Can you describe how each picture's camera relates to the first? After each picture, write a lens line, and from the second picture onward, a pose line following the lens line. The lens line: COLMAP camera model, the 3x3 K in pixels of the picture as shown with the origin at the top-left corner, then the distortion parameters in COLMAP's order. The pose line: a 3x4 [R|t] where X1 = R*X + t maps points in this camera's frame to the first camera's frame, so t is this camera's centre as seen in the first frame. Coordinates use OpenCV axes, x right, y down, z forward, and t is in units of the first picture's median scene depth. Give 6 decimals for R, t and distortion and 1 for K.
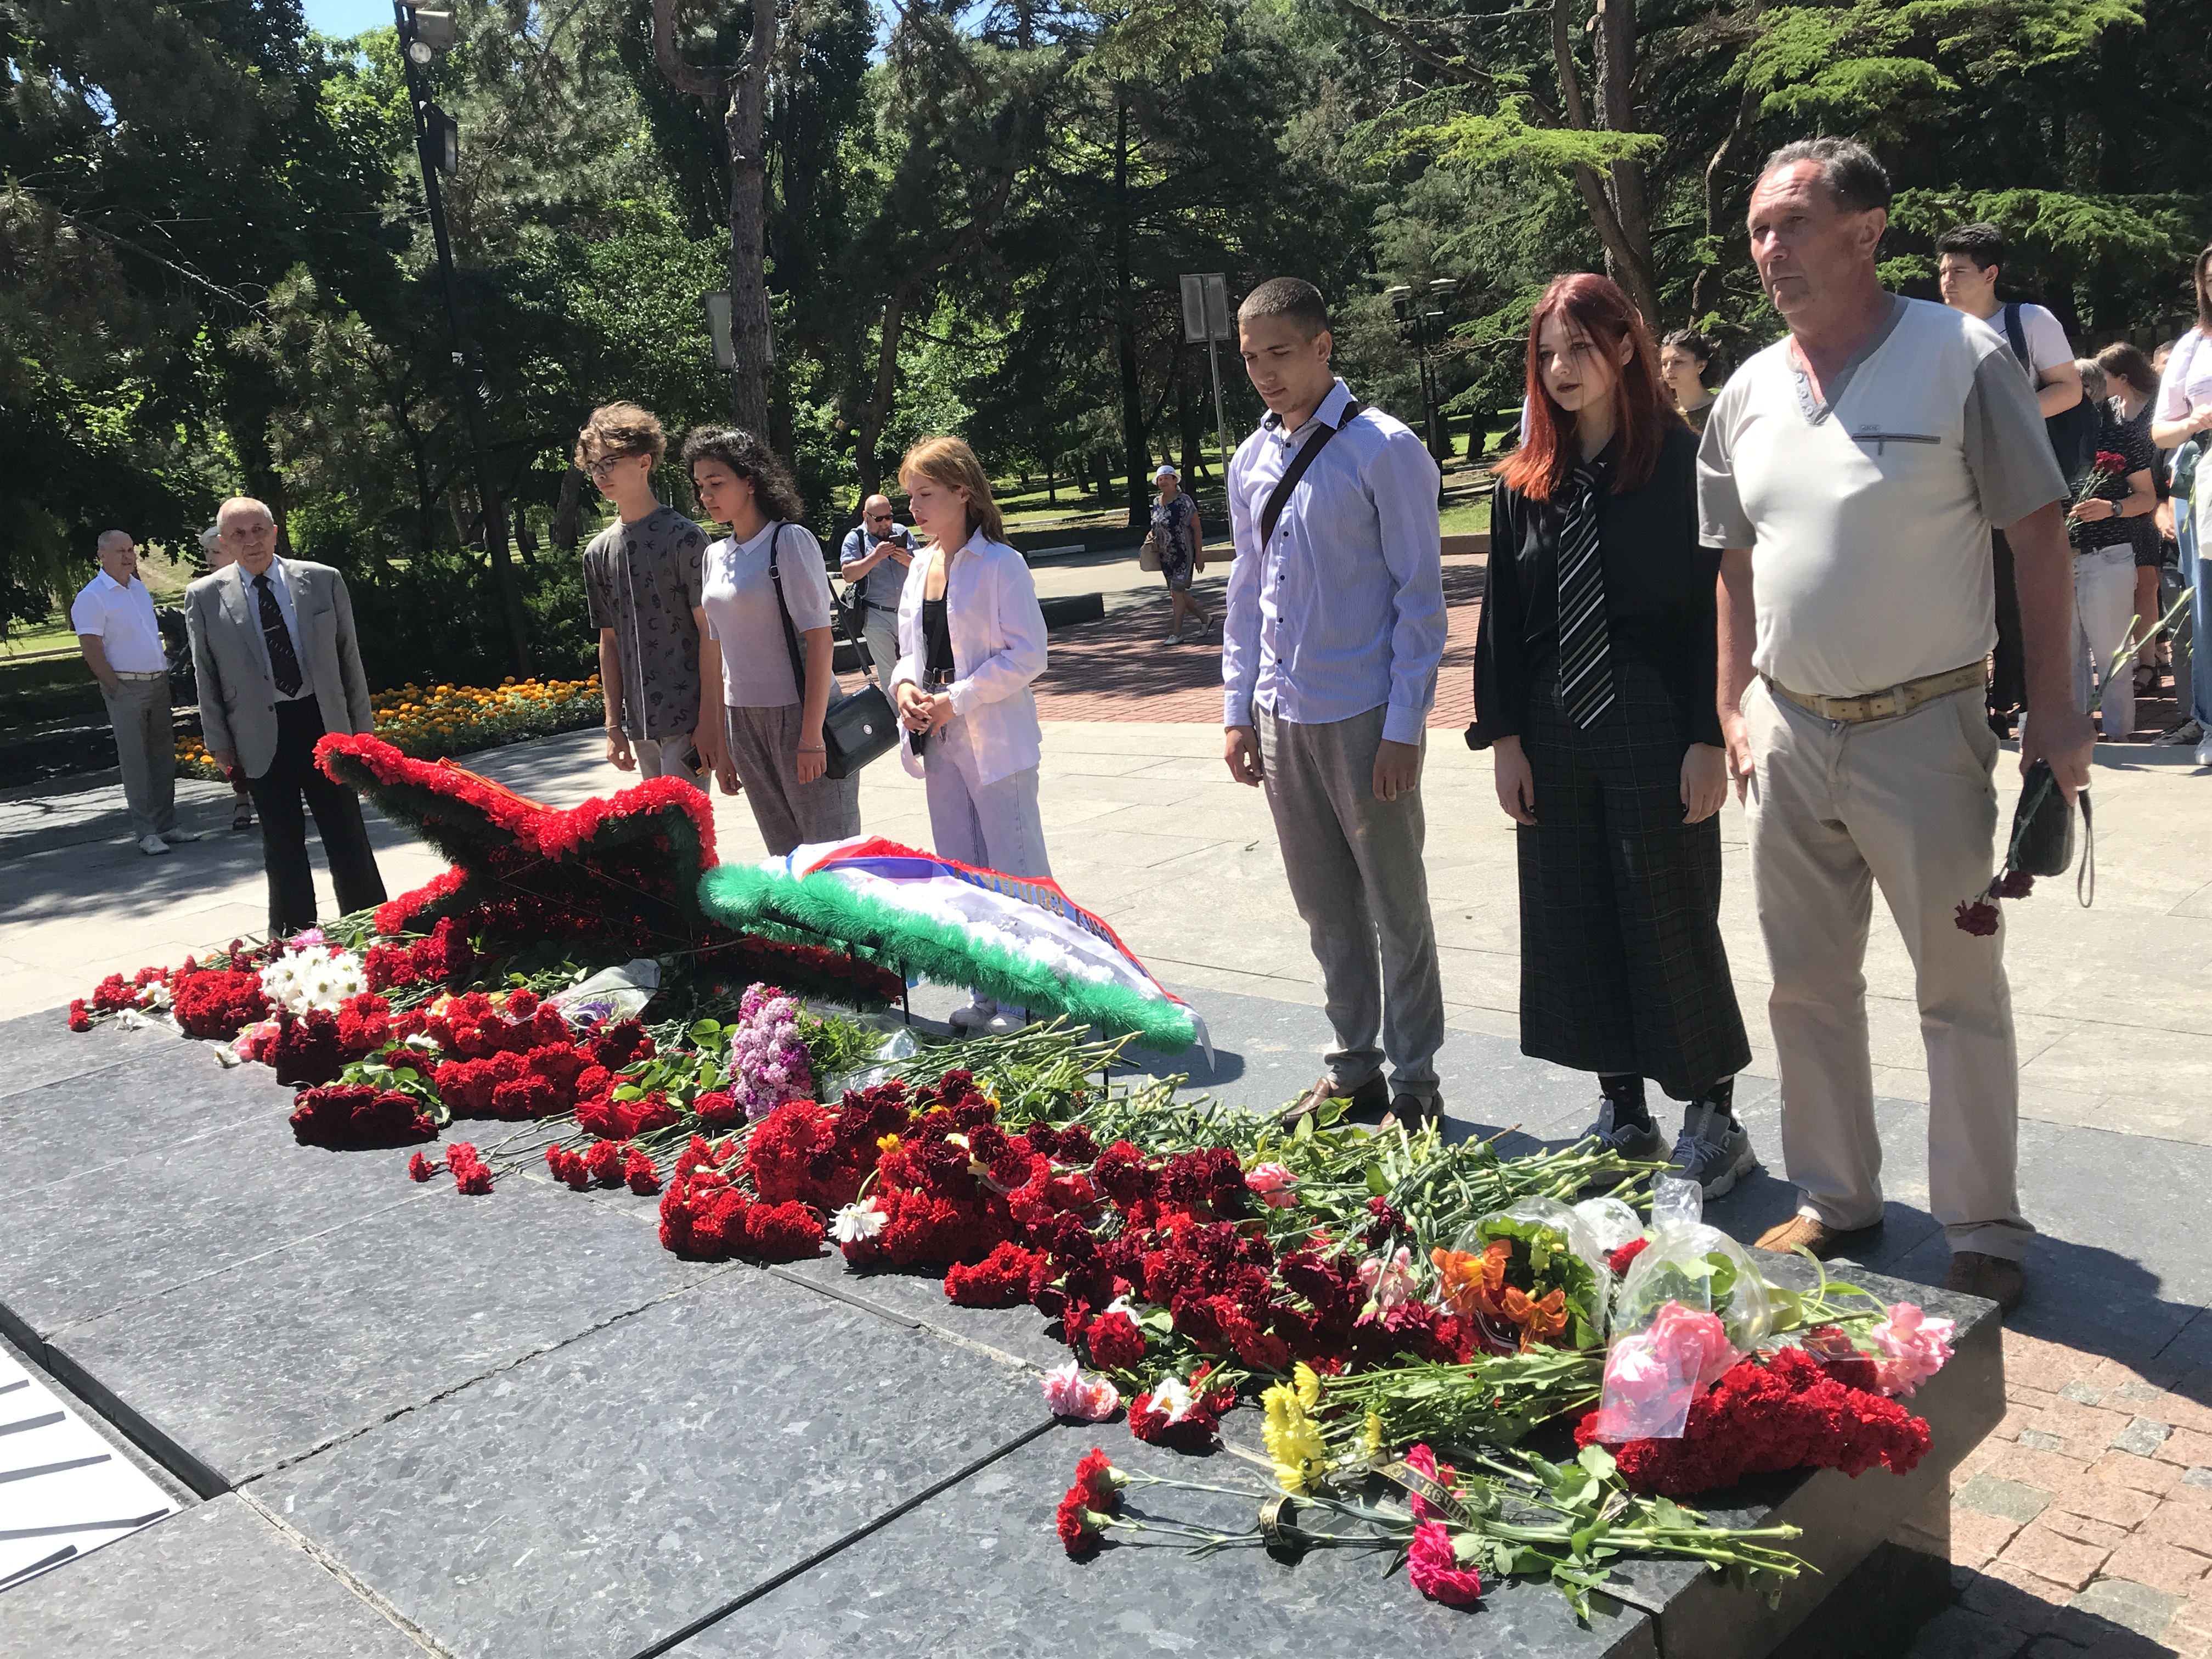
lens RADIAL K [[1967.4, 0, 1100.2], [0, 1967.4, 810.6], [0, 0, 1]] dist [0.088851, -0.197733]
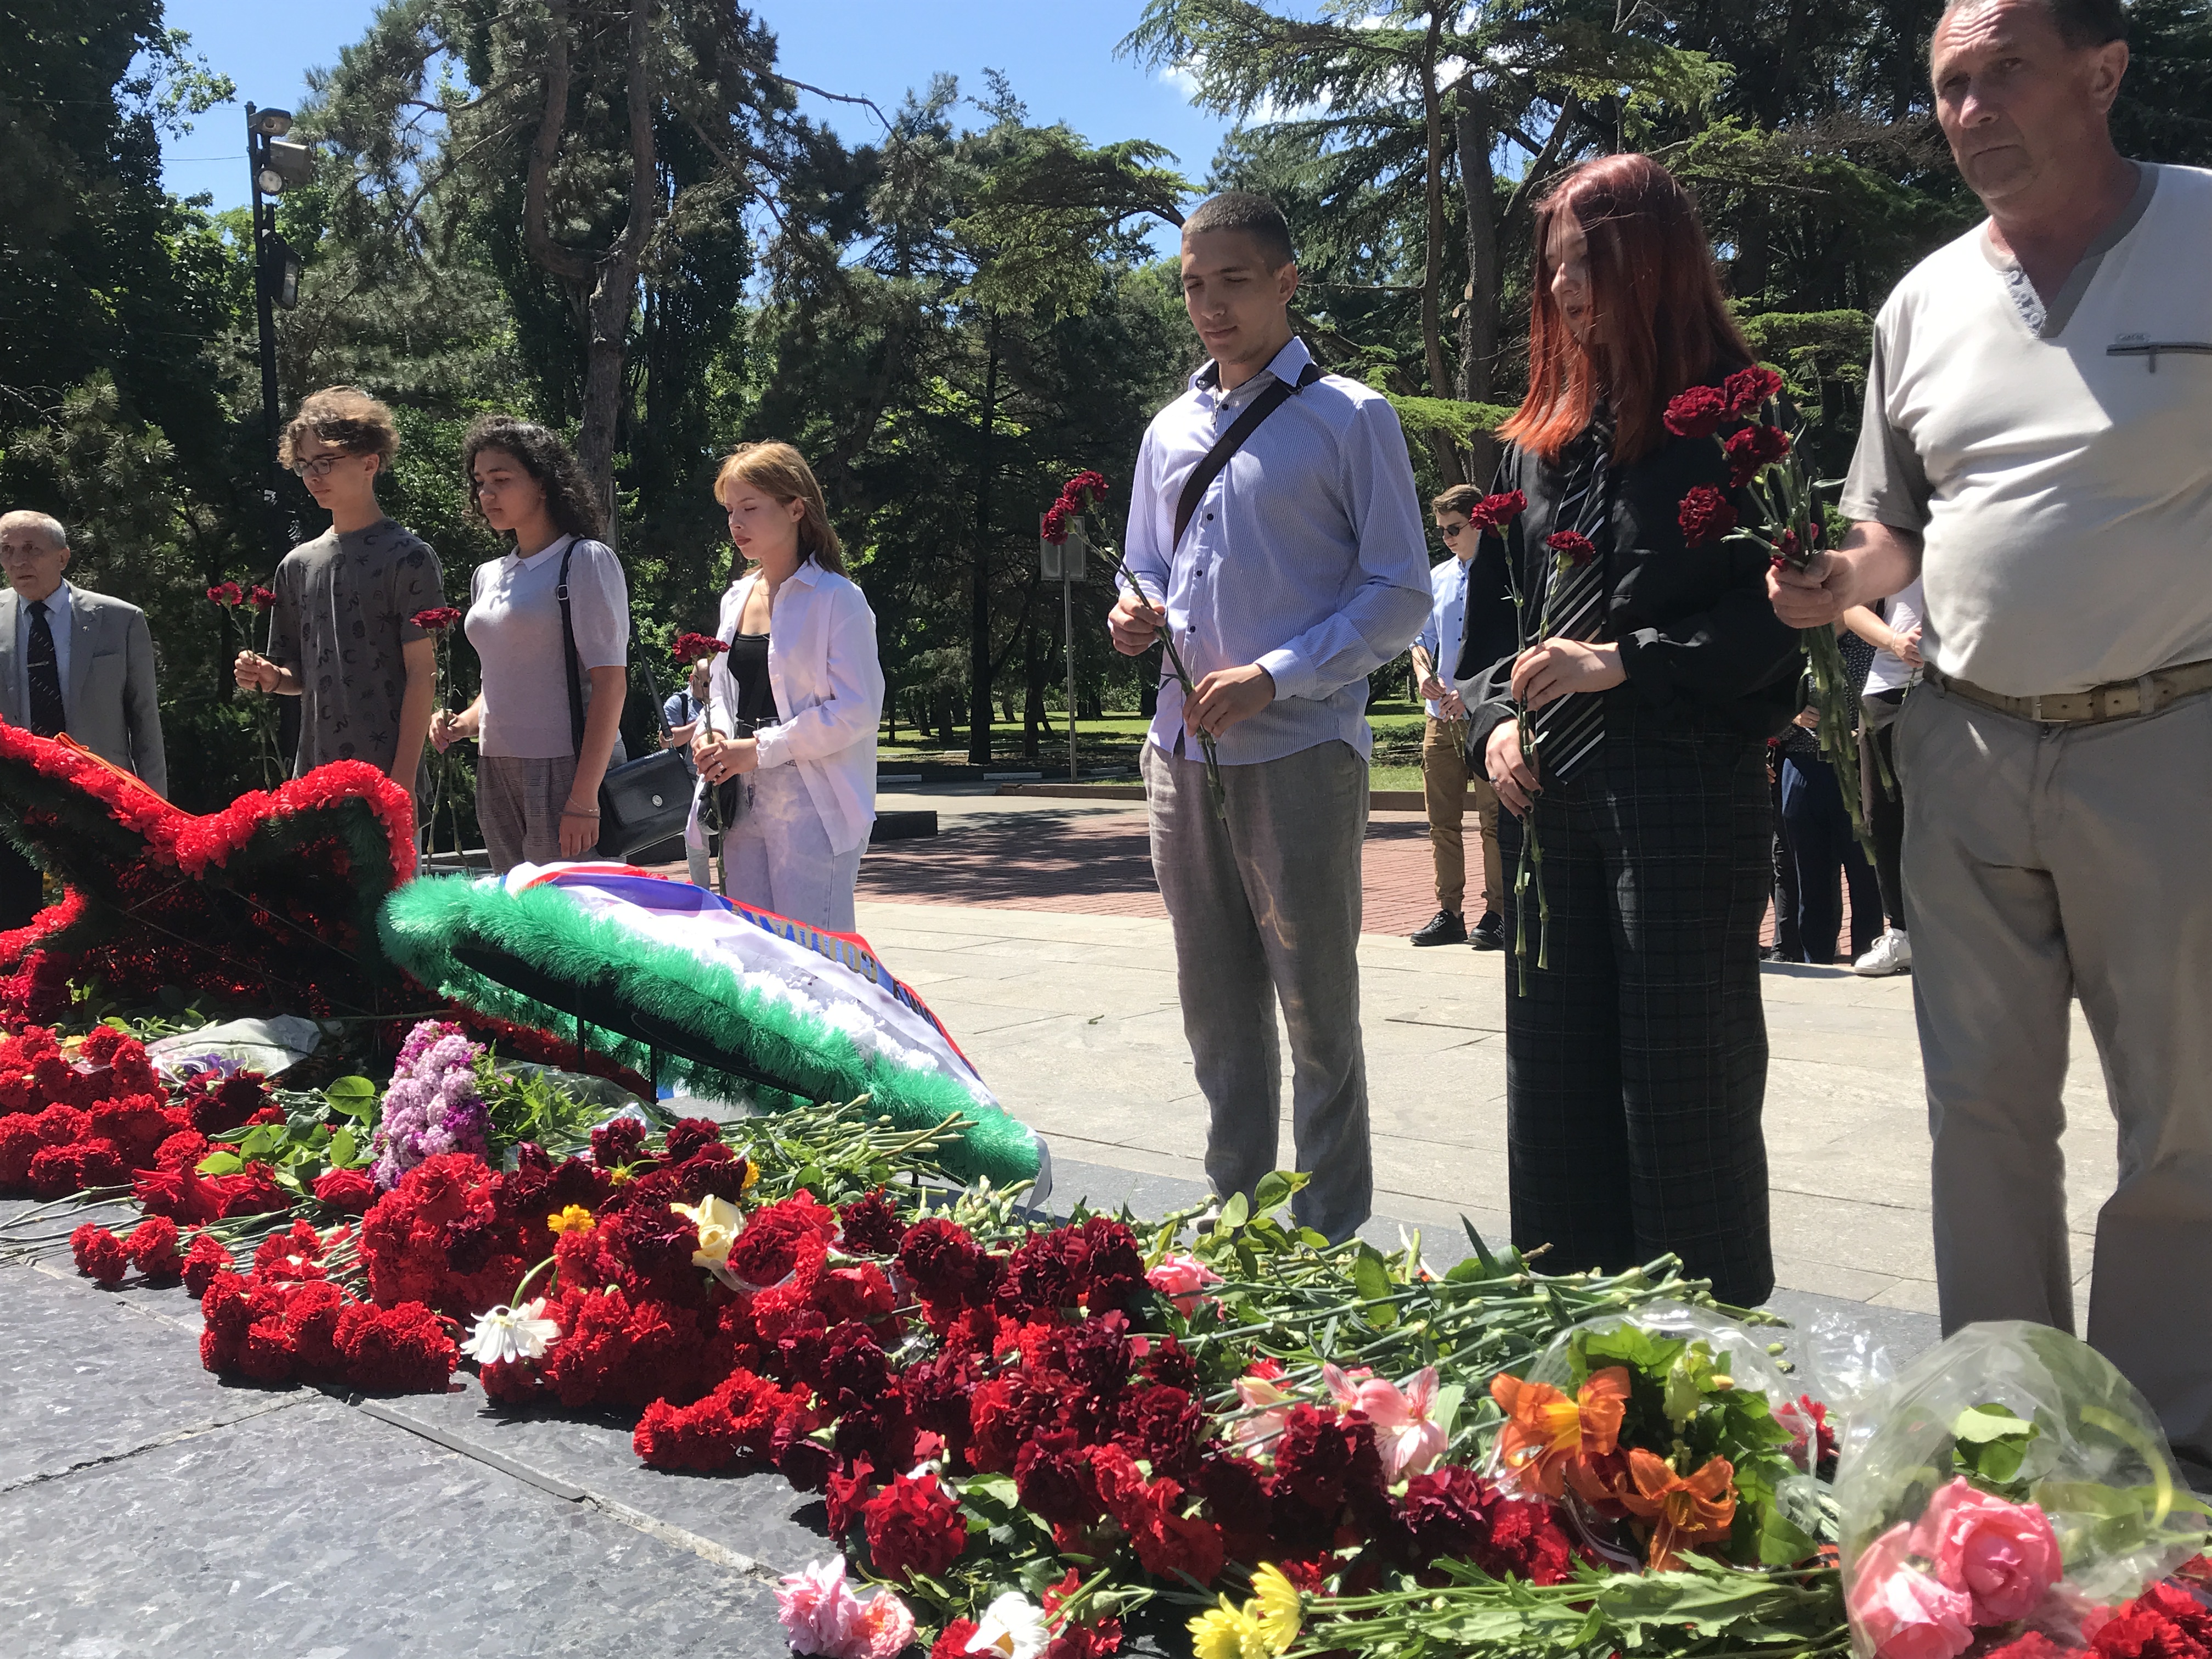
lens RADIAL K [[1989.1, 0, 1096.8], [0, 1989.1, 823.8], [0, 0, 1]] dist [0.013677, 0.008189]
pose [[0.992999, 0.084615, 0.082422, -0.003536], [-0.073612, 0.988983, -0.128429, 0.106131], [-0.092381, 0.121462, 0.988288, 0.310309]]
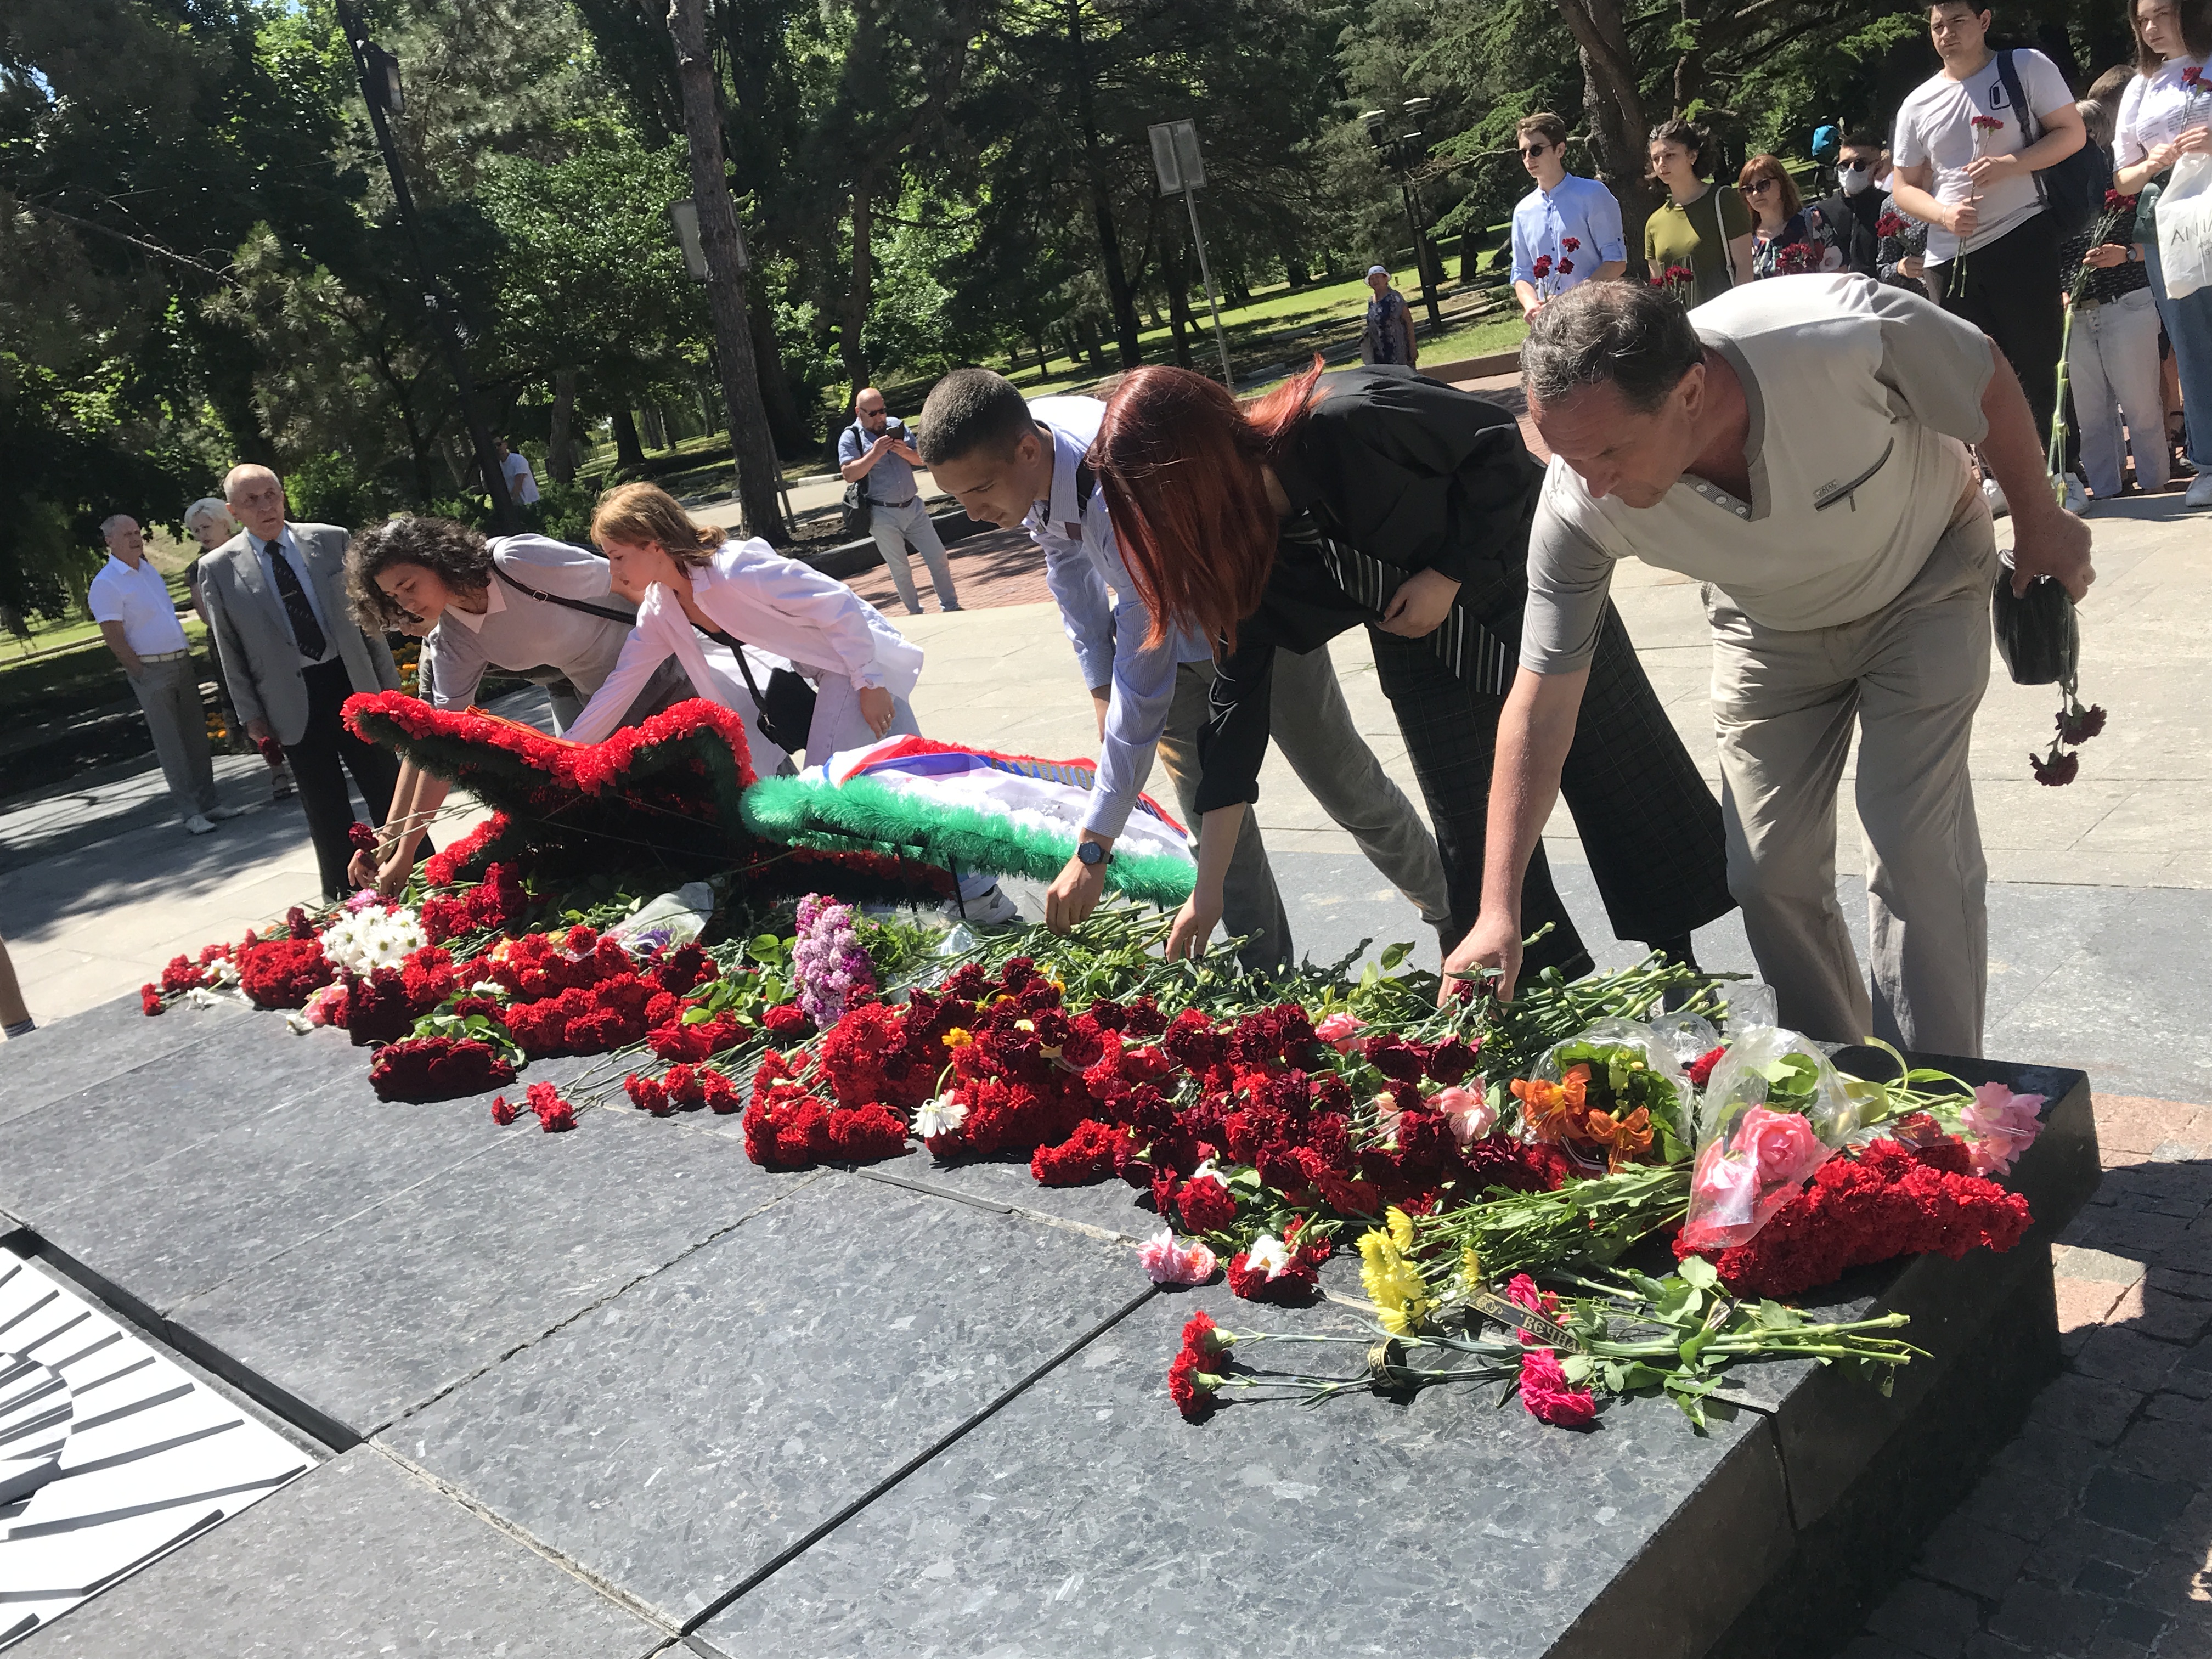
lens RADIAL K [[1954.0, 0, 1106.0], [0, 1954.0, 829.5], [0, 0, 1]] dist [0.138850, -0.378919]
pose [[0.993344, -0.113496, -0.019634, -0.001221], [0.114634, 0.990757, 0.072518, -0.000229], [0.011222, -0.074286, 0.997174, 0.010925]]
